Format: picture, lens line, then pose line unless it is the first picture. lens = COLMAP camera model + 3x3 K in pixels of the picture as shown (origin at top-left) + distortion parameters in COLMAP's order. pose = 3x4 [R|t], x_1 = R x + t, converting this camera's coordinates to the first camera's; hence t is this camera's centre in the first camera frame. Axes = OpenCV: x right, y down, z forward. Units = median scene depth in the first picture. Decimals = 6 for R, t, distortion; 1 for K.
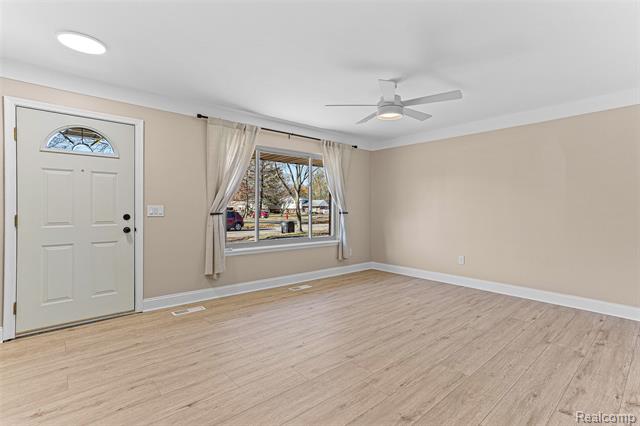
lens RADIAL K [[302.5, 0, 316.6], [0, 302.5, 206.4], [0, 0, 1]] dist [-0.019492, 0.000346]
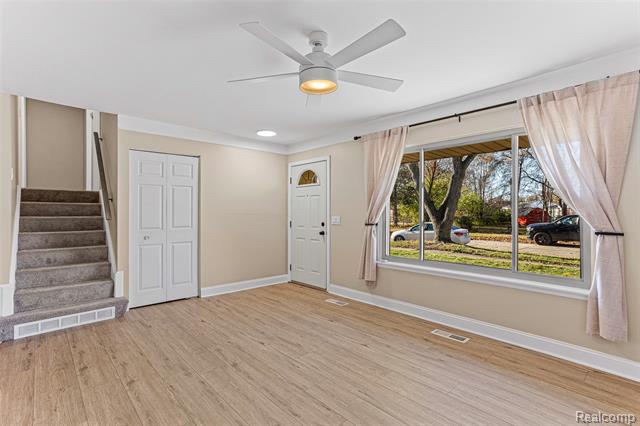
lens RADIAL K [[309.8, 0, 317.6], [0, 309.8, 210.5], [0, 0, 1]] dist [-0.020252, 0.028681]
pose [[0.030491, -0.005644, -0.999519, 0.884918], [0.008230, 0.999952, -0.005395, -0.023450], [0.999501, -0.008061, 0.030536, 0.928369]]
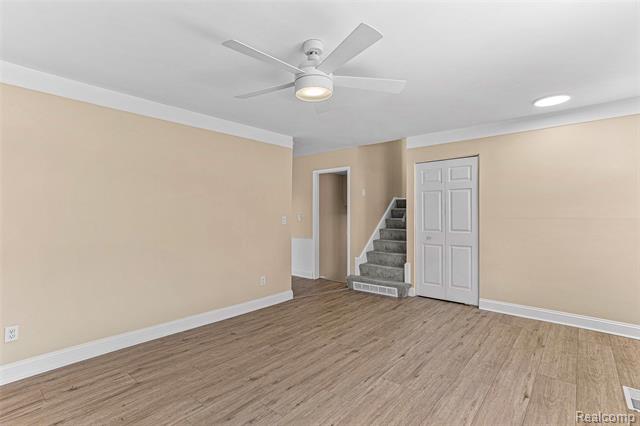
lens RADIAL K [[309.8, 0, 317.6], [0, 309.8, 210.5], [0, 0, 1]] dist [-0.020252, 0.028681]
pose [[-0.989635, -0.000734, -0.143601, 0.317575], [0.002796, 0.999699, -0.024377, -0.018473], [0.143576, -0.024526, -0.989335, 1.617103]]
